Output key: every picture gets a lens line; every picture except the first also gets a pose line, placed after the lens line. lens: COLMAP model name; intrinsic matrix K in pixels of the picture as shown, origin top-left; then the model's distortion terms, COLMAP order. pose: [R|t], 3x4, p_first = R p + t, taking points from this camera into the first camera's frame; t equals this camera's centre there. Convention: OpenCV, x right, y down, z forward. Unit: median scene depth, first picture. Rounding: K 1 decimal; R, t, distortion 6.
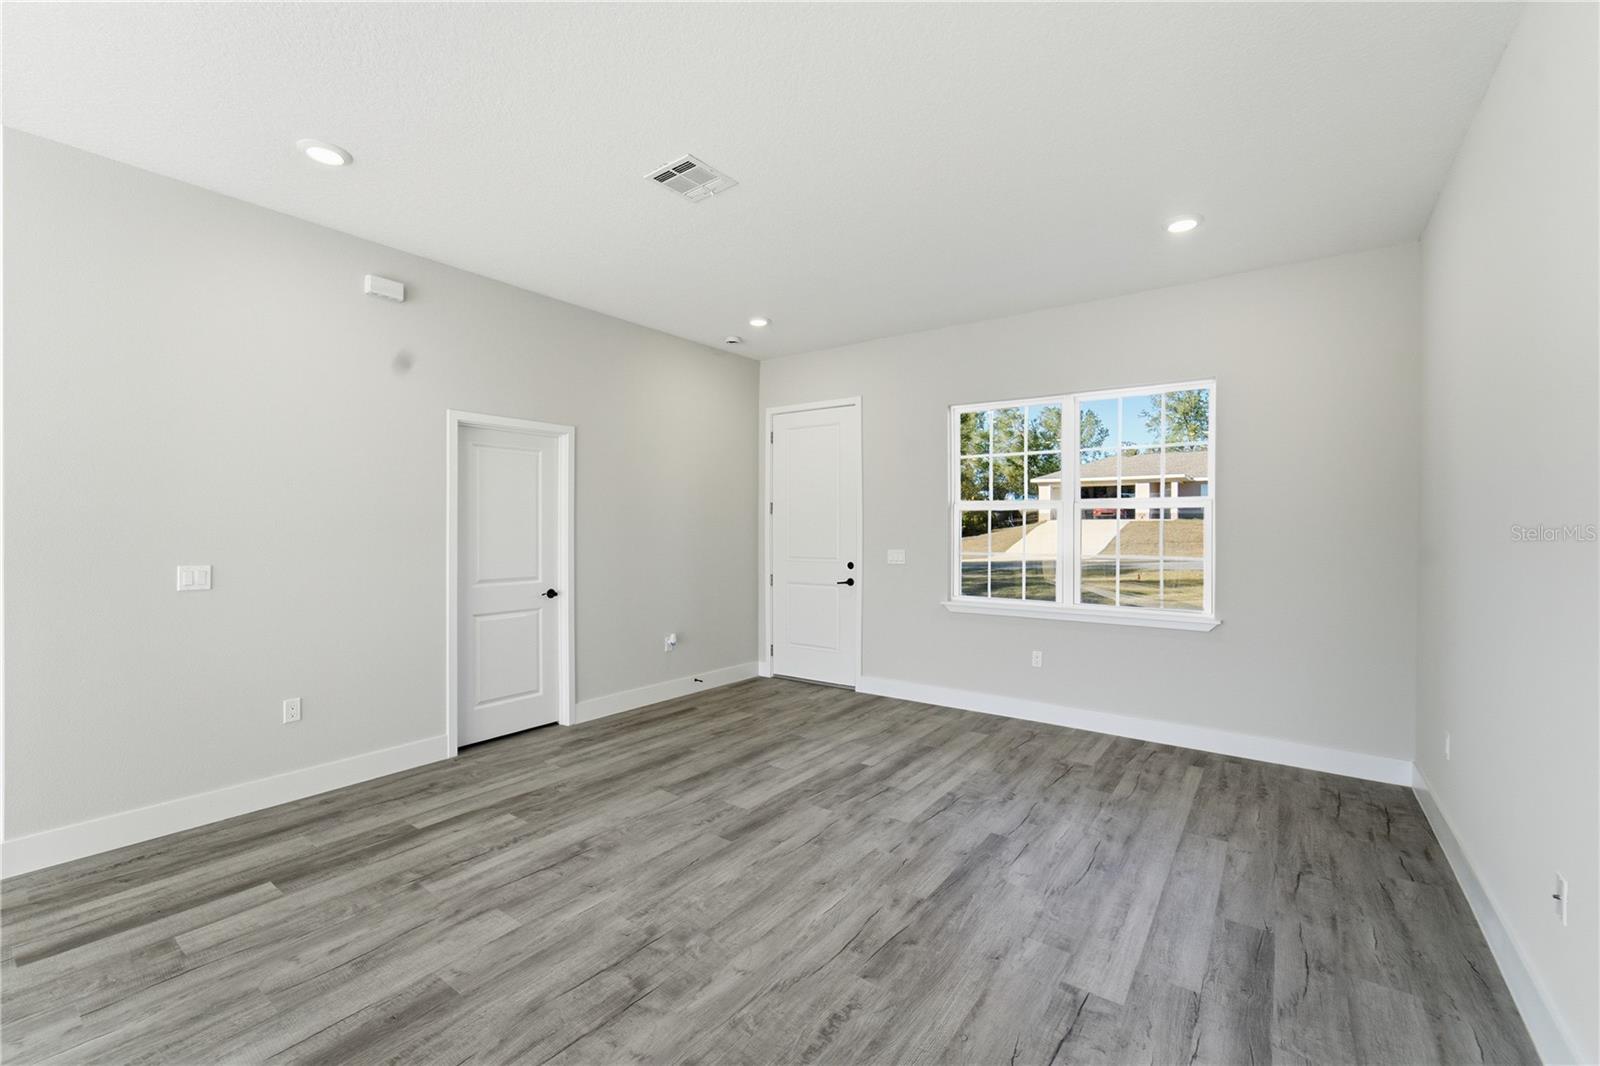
lens RADIAL K [[653.4, 0, 806.8], [0, 653.4, 513.5], [0, 0, 1]] dist [-0.044146, 0.021961]
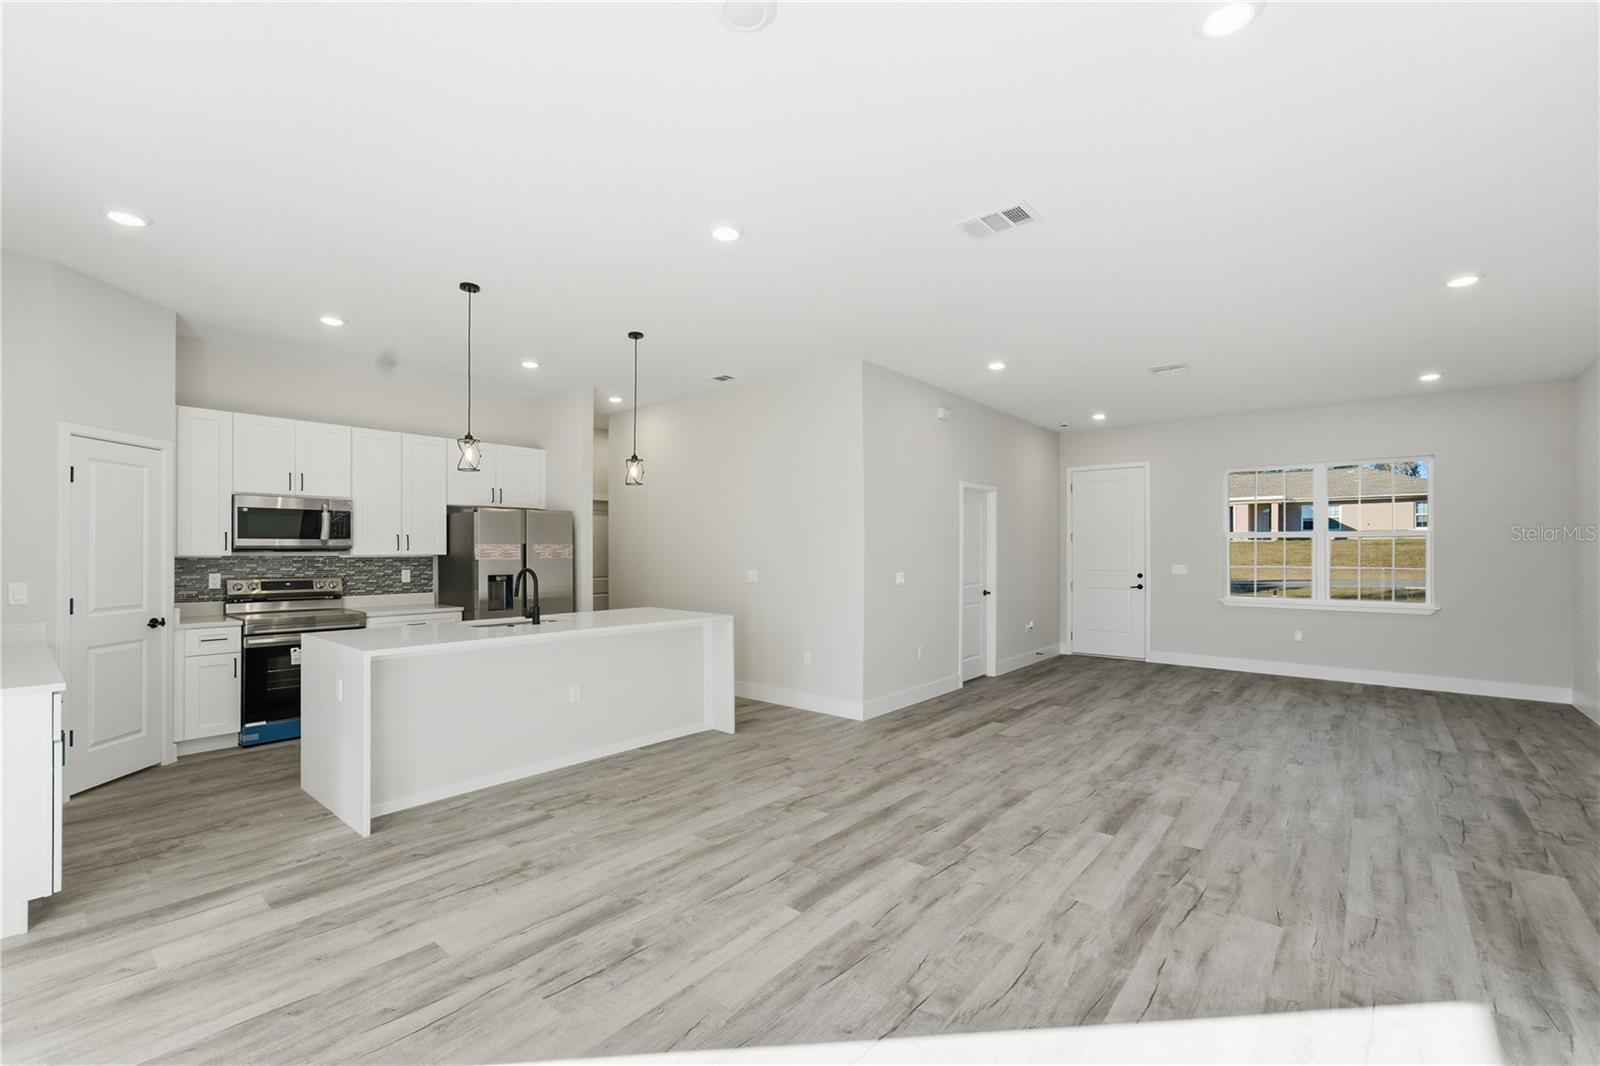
lens RADIAL K [[672.7, 0, 805.6], [0, 672.7, 545.8], [0, 0, 1]] dist [-0.011839, 0.000224]
pose [[0.998114, -0.006991, -0.060993, -0.989872], [0.007910, 0.999859, 0.014840, -0.025844], [0.060881, -0.015295, 0.998028, -0.907826]]
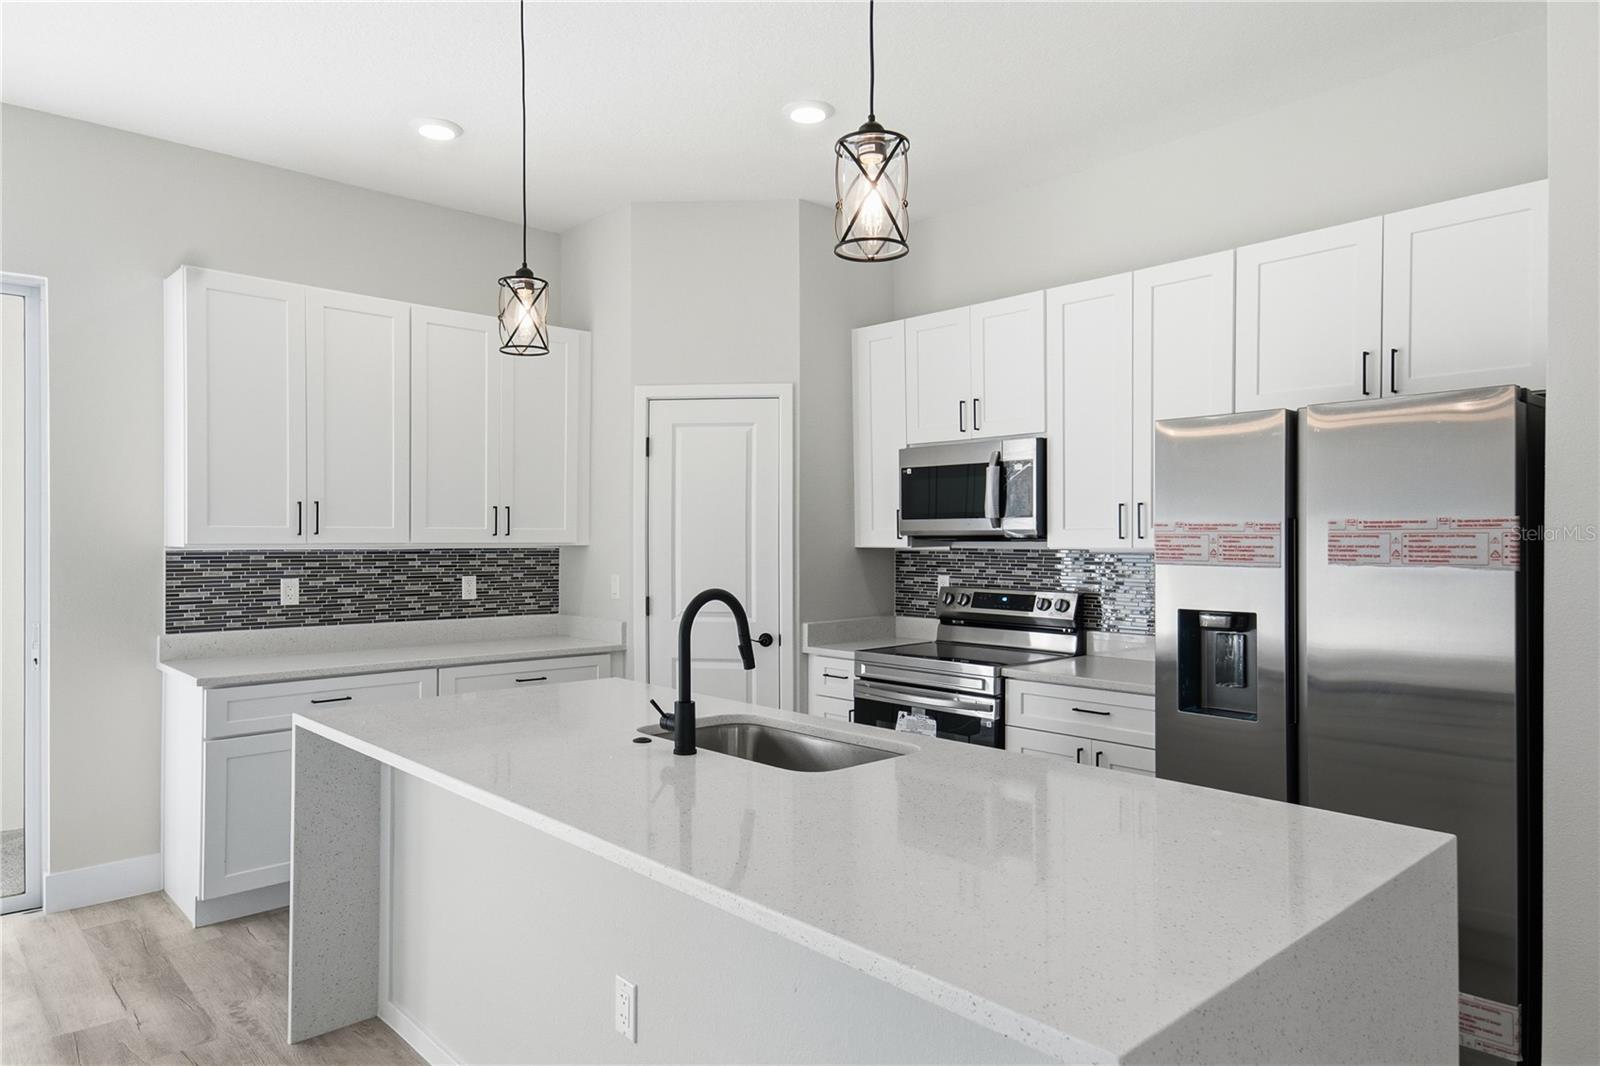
lens RADIAL K [[990.9, 0, 793.9], [0, 990.9, 534.8], [0, 0, 1]] dist [-0.007368, 0.033043]
pose [[-0.187565, -0.012476, -0.982173, -0.955219], [0.018017, 0.999707, -0.016140, 0.009641], [0.982087, -0.020723, -0.187286, 0.591857]]
